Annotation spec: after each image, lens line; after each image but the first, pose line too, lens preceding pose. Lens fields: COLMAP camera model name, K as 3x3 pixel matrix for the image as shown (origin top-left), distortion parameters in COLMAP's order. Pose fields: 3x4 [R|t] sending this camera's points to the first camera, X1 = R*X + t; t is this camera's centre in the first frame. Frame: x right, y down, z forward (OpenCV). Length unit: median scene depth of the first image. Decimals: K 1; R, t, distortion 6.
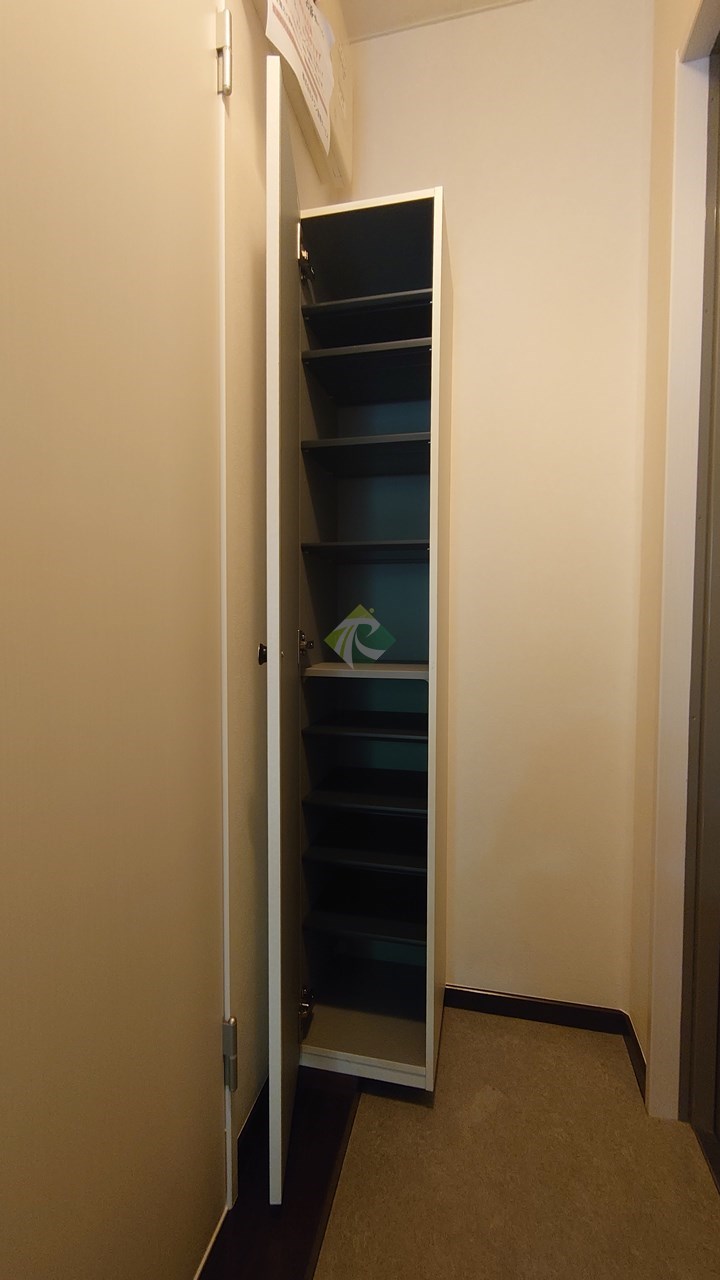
lens RADIAL K [[550.6, 0, 358.0], [0, 550.6, 641.1], [0, 0, 1]] dist [0.000553, -0.000804]
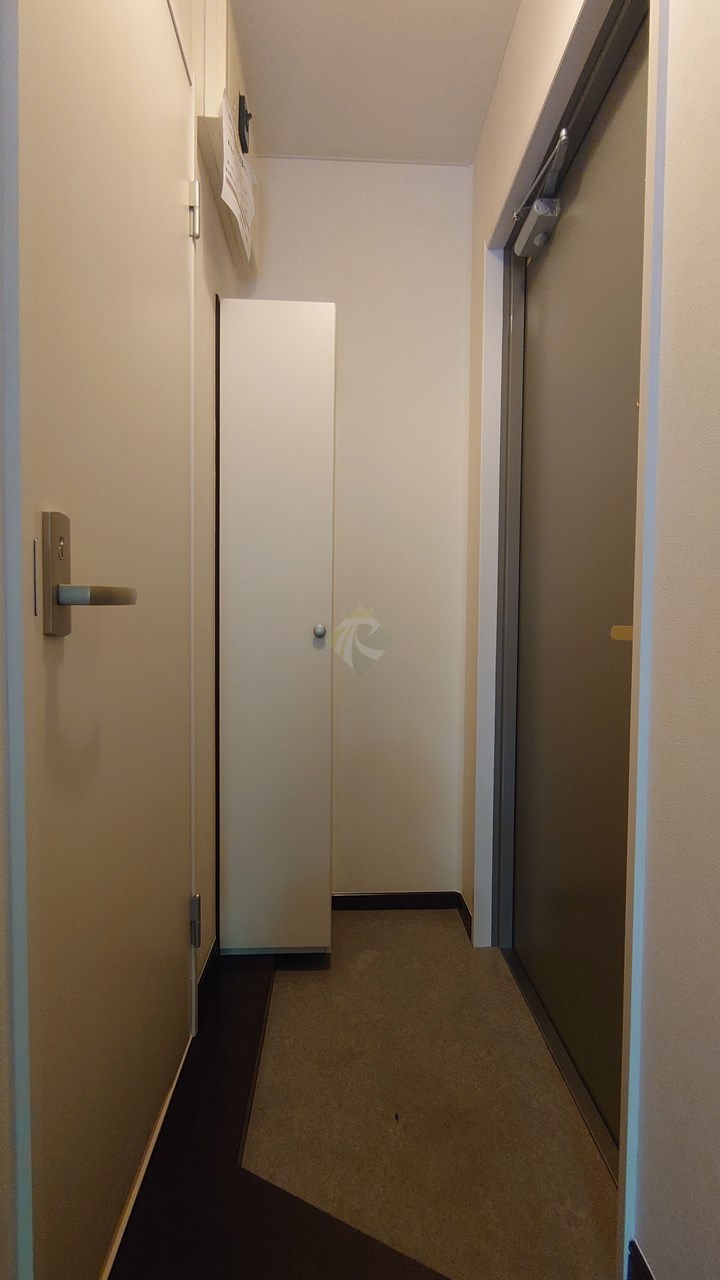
lens RADIAL K [[550.6, 0, 361.8], [0, 550.6, 639.0], [0, 0, 1]] dist [0.000553, -0.000804]
pose [[0.963532, -0.002325, 0.267585, -0.163747], [0.005094, 0.999940, -0.009656, 0.047128], [-0.267546, 0.010667, 0.963486, -0.374440]]
